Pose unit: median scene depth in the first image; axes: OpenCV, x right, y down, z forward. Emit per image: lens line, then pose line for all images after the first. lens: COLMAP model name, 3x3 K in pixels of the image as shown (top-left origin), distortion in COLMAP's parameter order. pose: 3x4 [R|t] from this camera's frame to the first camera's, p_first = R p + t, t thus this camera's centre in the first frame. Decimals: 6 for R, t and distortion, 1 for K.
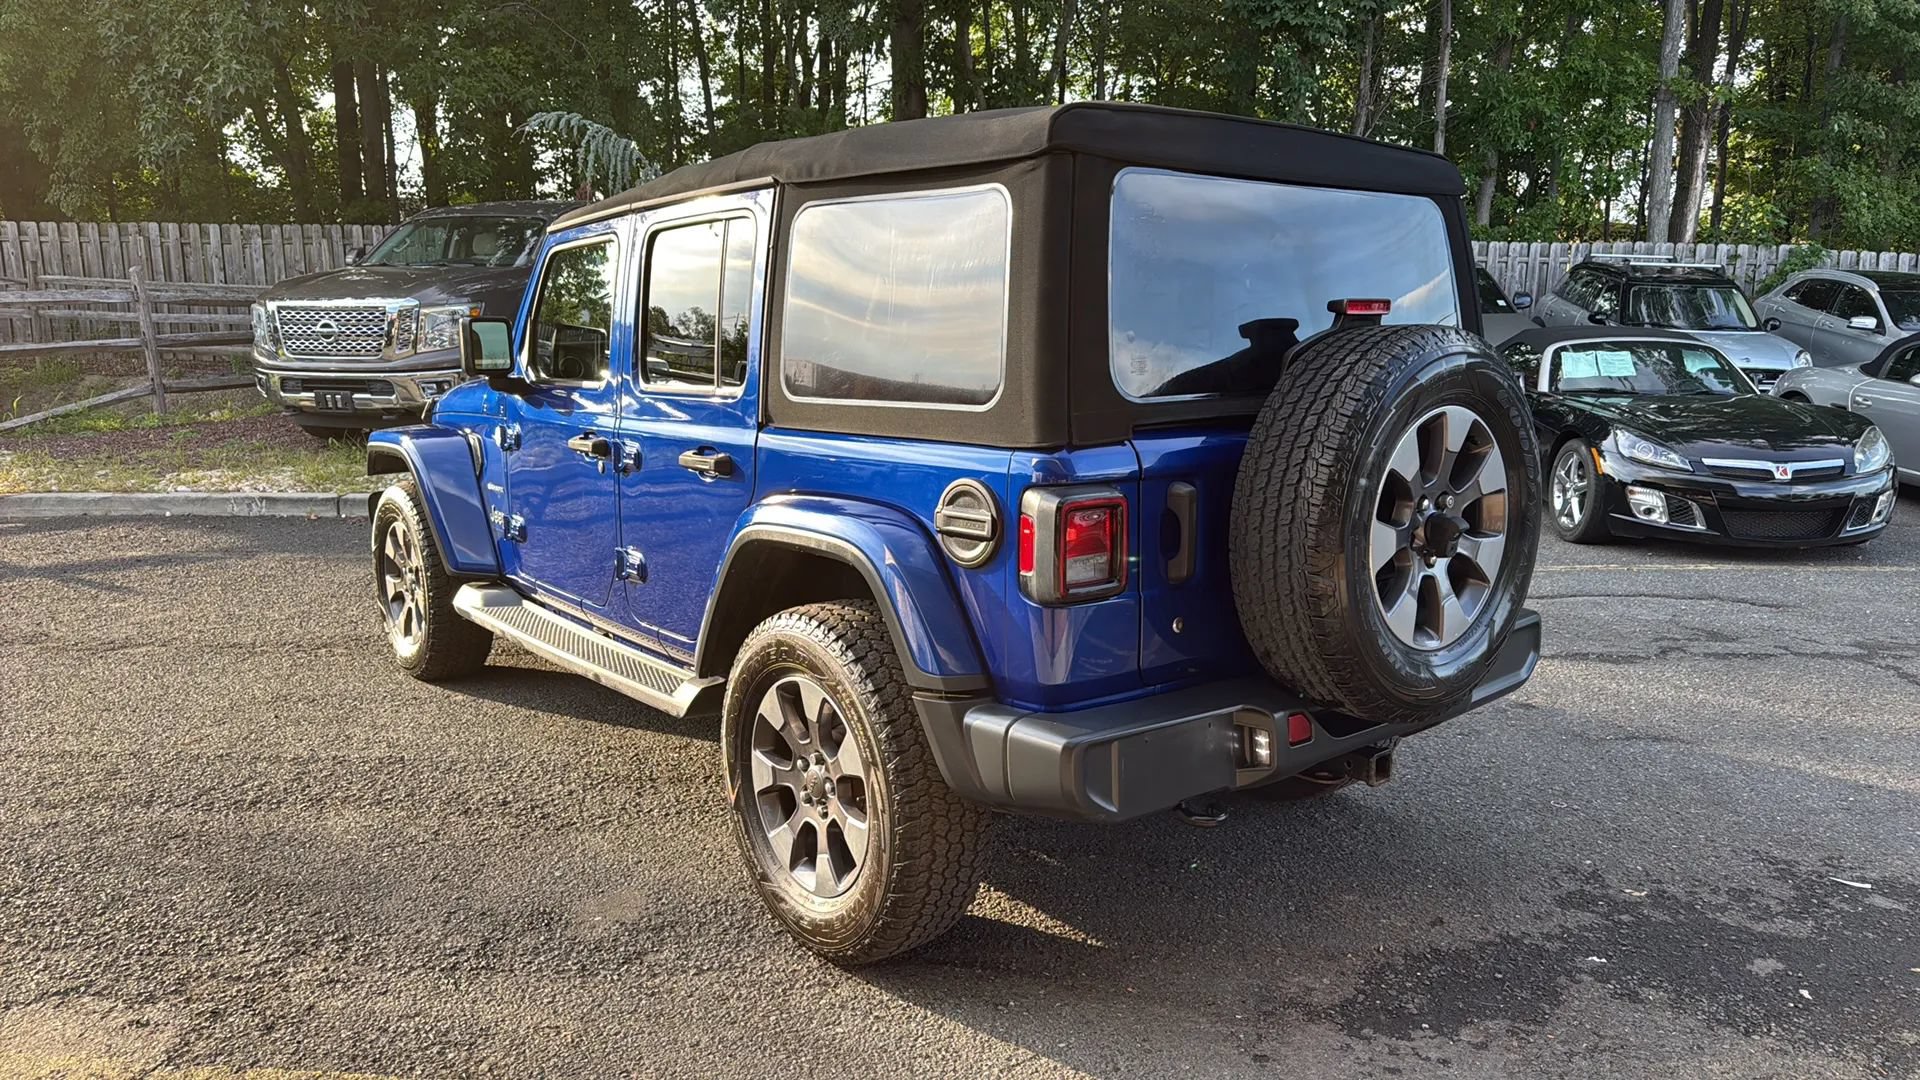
lens RADIAL K [[1303.4, 0, 973.8], [0, 1303.4, 543.4], [0, 0, 1]] dist [0.029009, -0.030499]
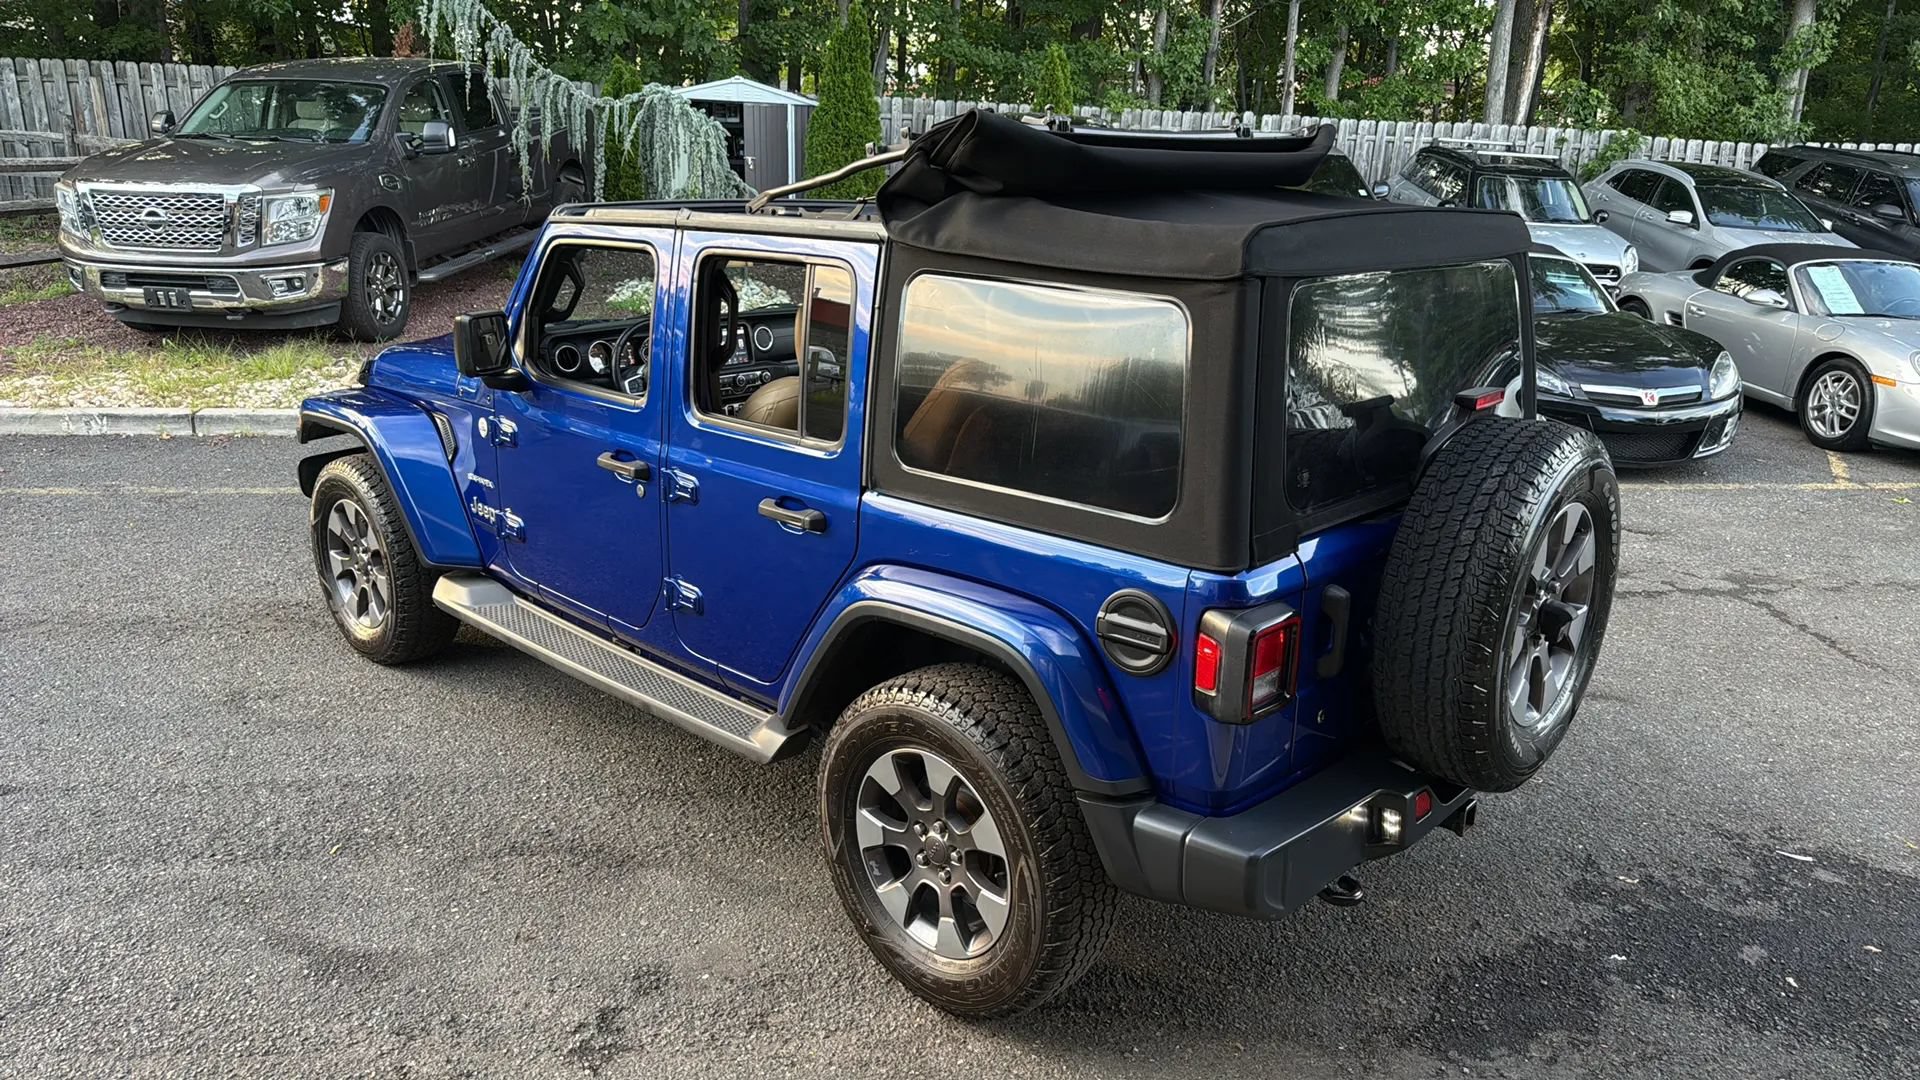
lens RADIAL K [[1304.6, 0, 960.0], [0, 1304.6, 540.0], [0, 0, 1]] dist [0.025510, -0.030519]
pose [[0.988887, -0.018675, 0.147492, -0.234208], [-0.001100, 0.991134, 0.132864, -0.179959], [-0.148666, -0.131550, 0.980098, 0.026684]]
